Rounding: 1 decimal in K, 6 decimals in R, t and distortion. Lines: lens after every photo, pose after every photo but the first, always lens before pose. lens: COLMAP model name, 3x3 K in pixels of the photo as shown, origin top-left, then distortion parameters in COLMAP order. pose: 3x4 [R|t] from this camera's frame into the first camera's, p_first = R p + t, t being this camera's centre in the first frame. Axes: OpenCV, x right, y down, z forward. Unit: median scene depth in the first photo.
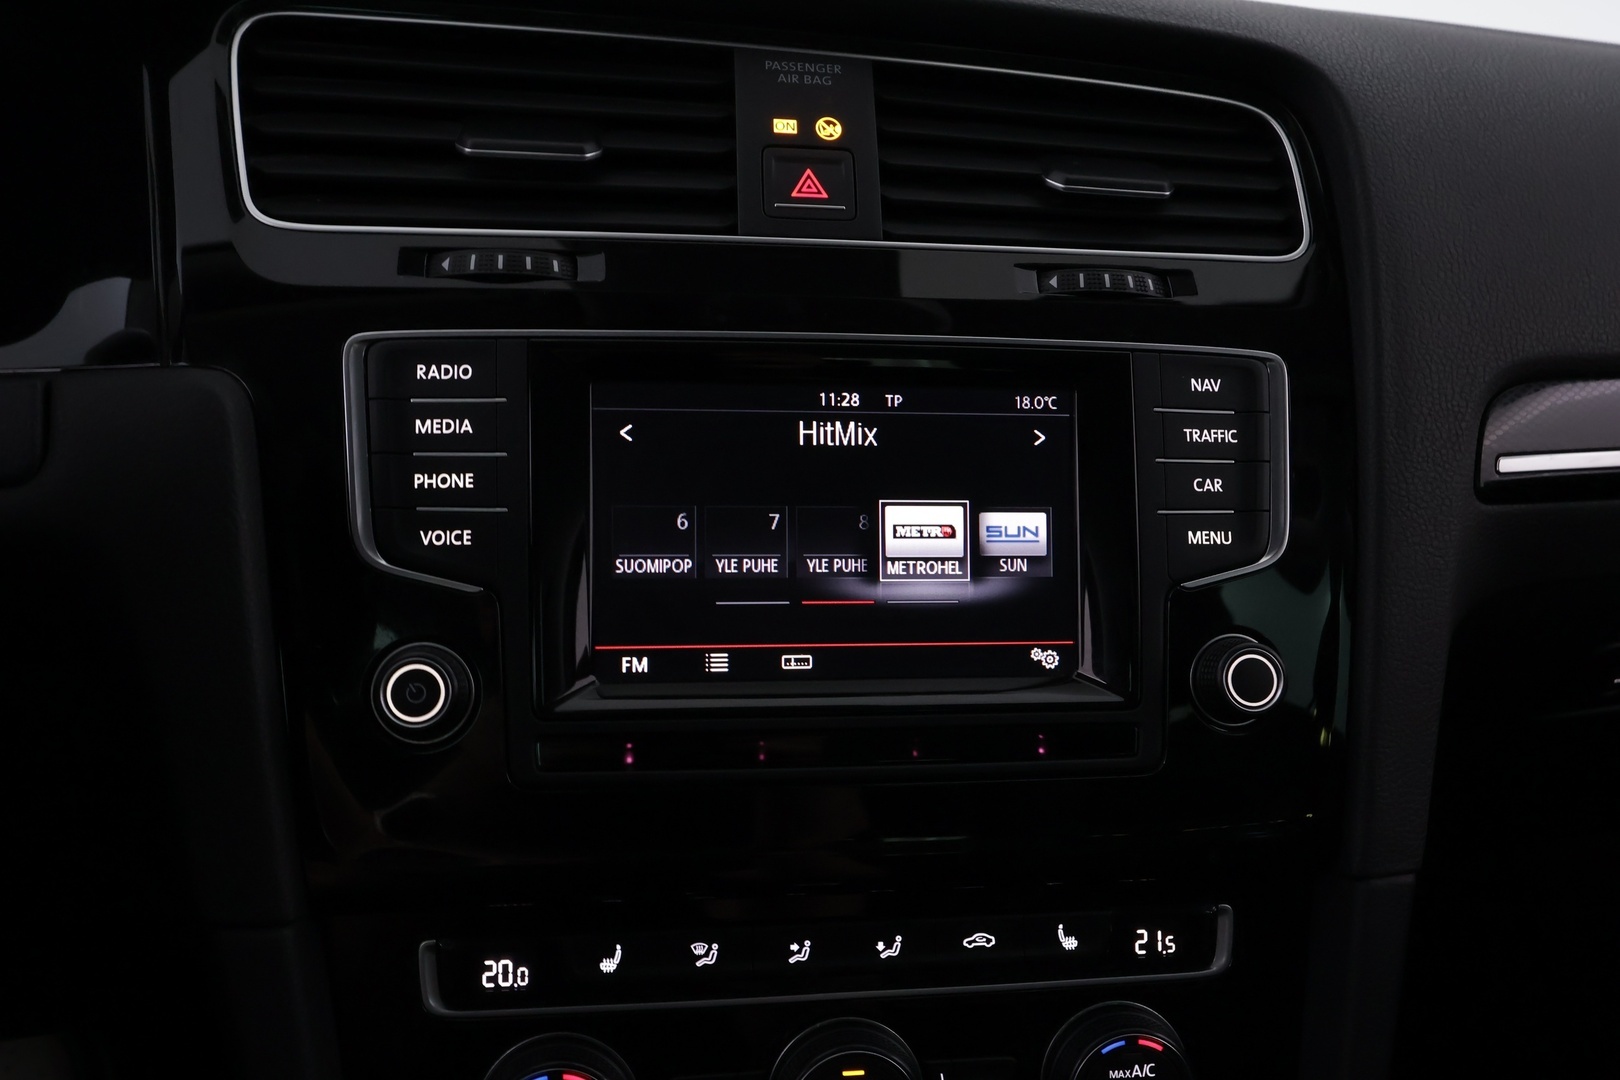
lens RADIAL K [[1258.9, 0, 810.6], [0, 1258.9, 539.8], [0, 0, 1]] dist [0.005770, 0.002470]
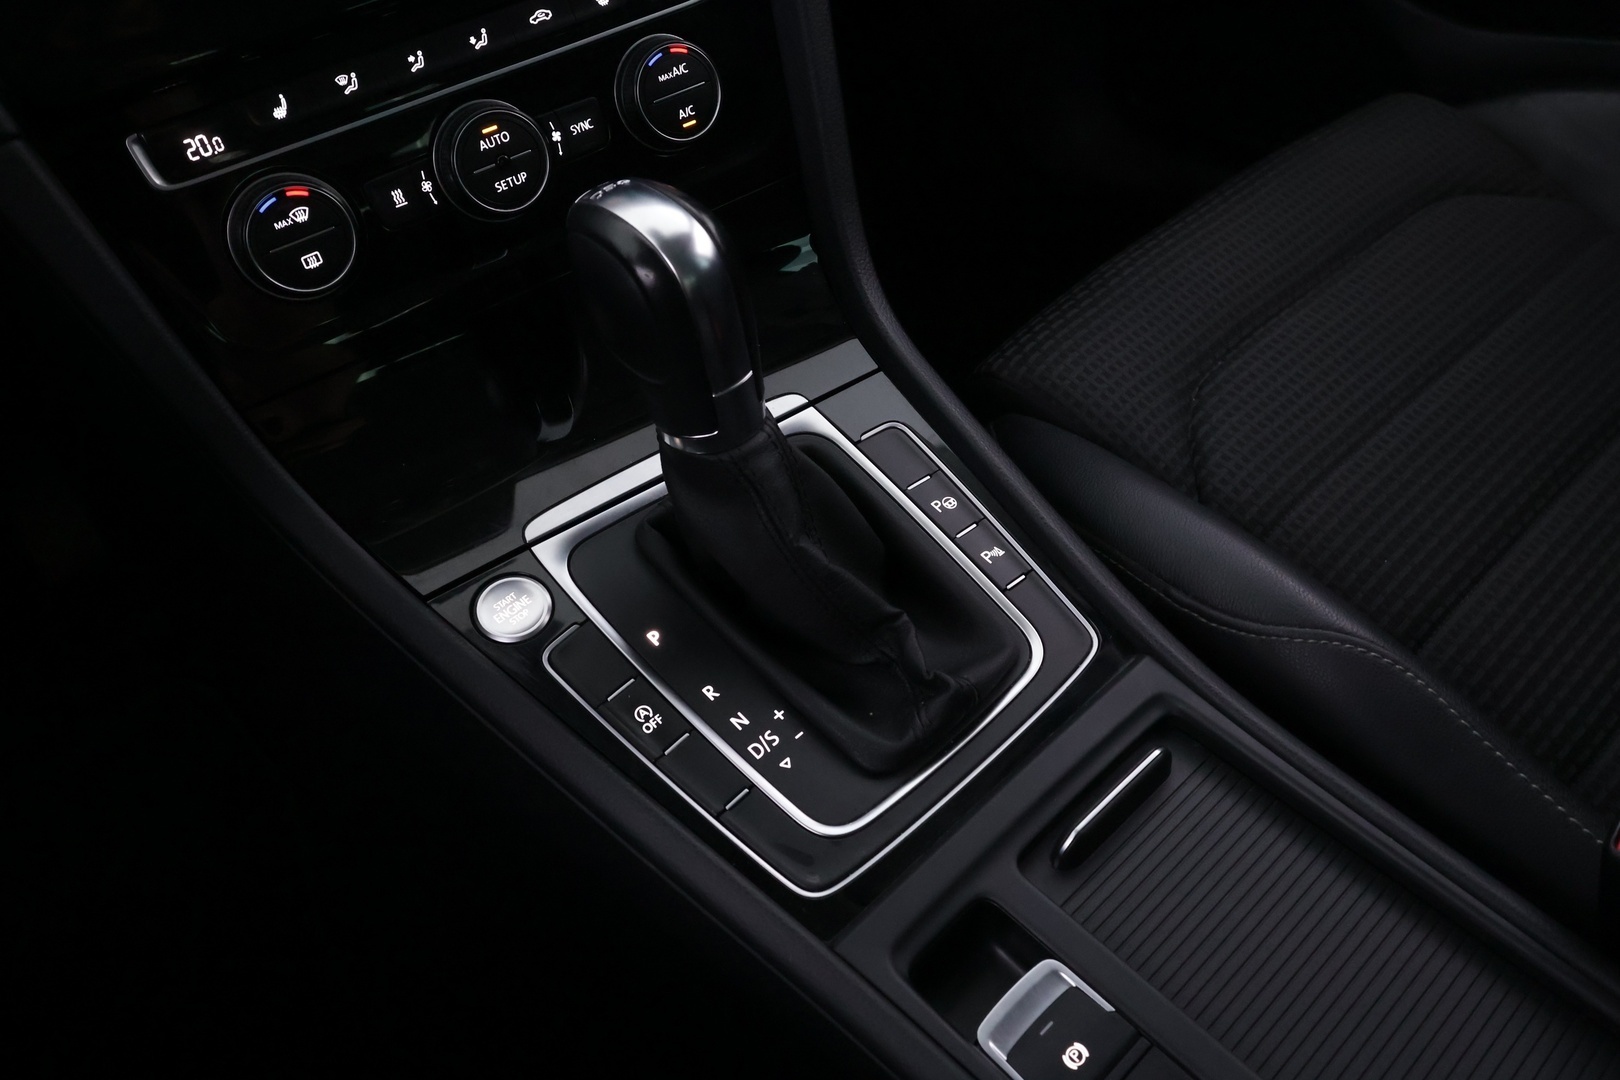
lens RADIAL K [[1258.9, 0, 797.1], [0, 1258.9, 536.1], [0, 0, 1]] dist [0.005770, 0.002470]
pose [[0.880733, -0.409591, 0.237793, -0.171679], [0.268335, 0.845265, 0.462086, 0.239402], [-0.390264, -0.343166, 0.854360, -0.444157]]
